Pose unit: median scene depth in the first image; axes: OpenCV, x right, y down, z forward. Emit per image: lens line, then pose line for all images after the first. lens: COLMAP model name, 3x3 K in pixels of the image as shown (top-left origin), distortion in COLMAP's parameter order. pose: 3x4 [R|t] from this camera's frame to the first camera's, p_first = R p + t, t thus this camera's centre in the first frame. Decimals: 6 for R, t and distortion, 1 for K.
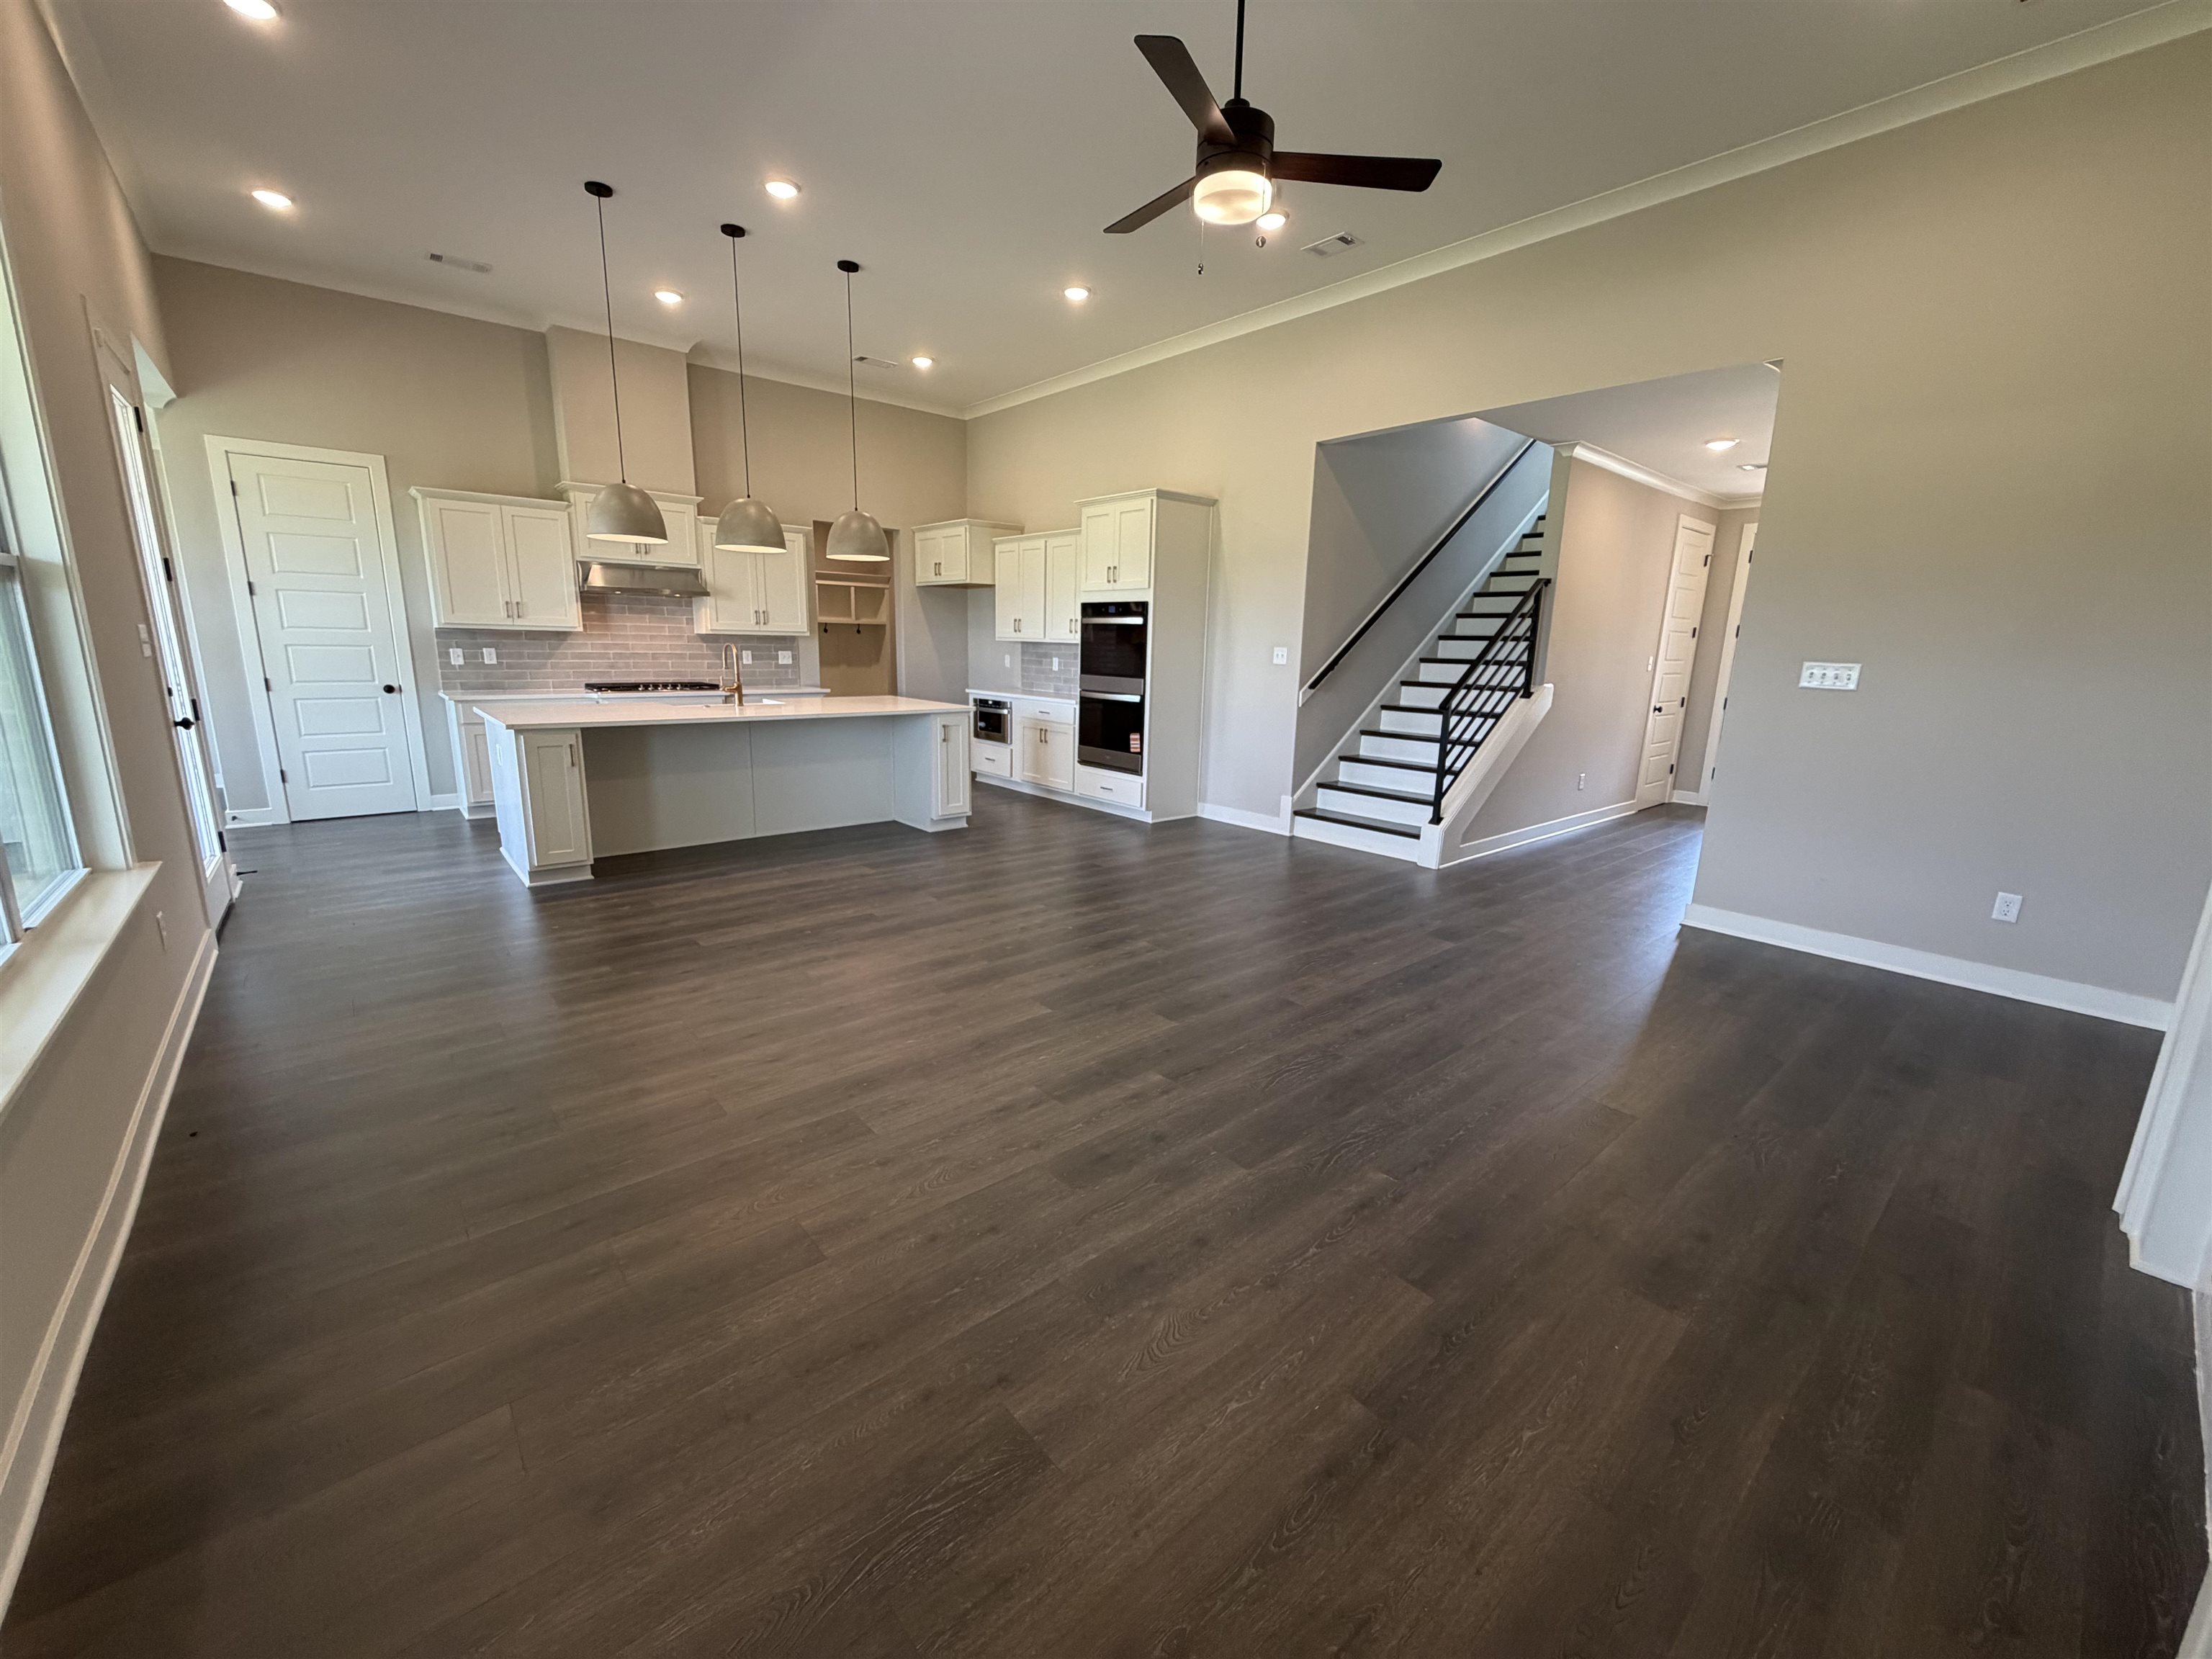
lens RADIAL K [[879.9, 0, 1103.9], [0, 879.9, 825.2], [0, 0, 1]] dist [0.000033, 0.000876]
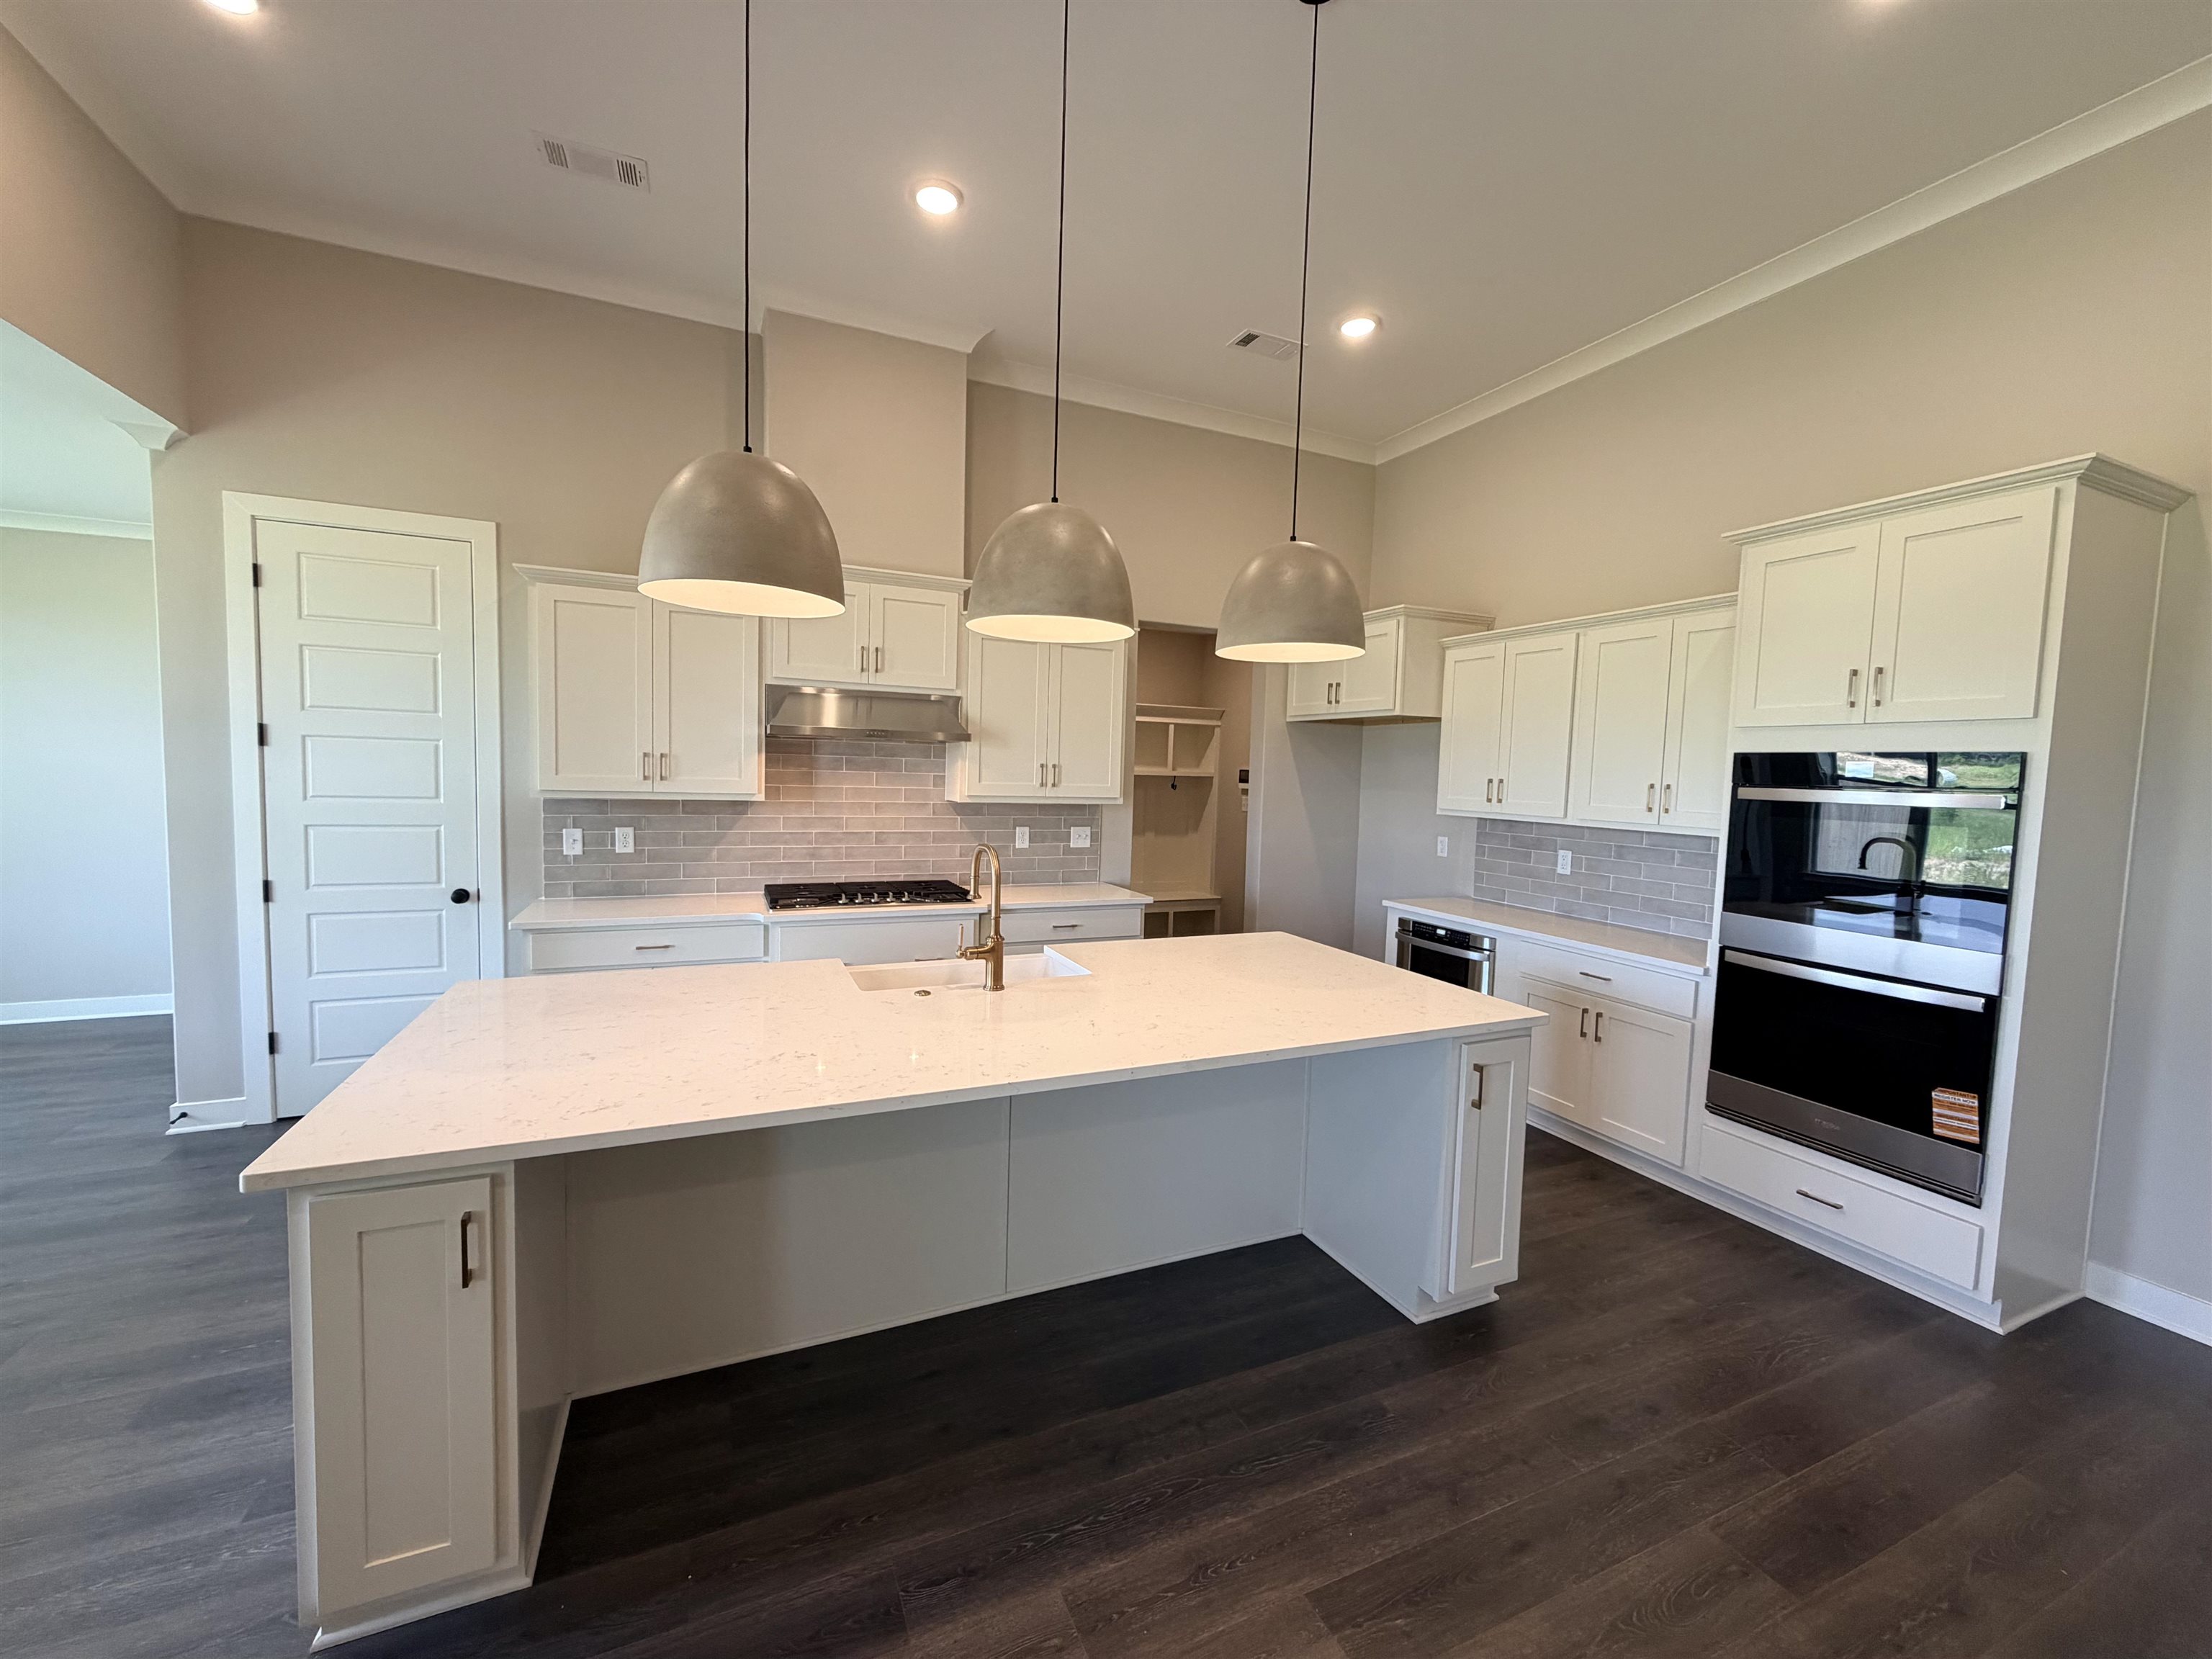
lens RADIAL K [[879.9, 0, 1101.4], [0, 879.9, 826.1], [0, 0, 1]] dist [0.000033, 0.000876]
pose [[0.957436, 0.023956, -0.287649, -0.211722], [-0.066586, 0.988002, -0.139349, -0.139834], [0.280860, 0.152572, 0.947544, 0.519983]]
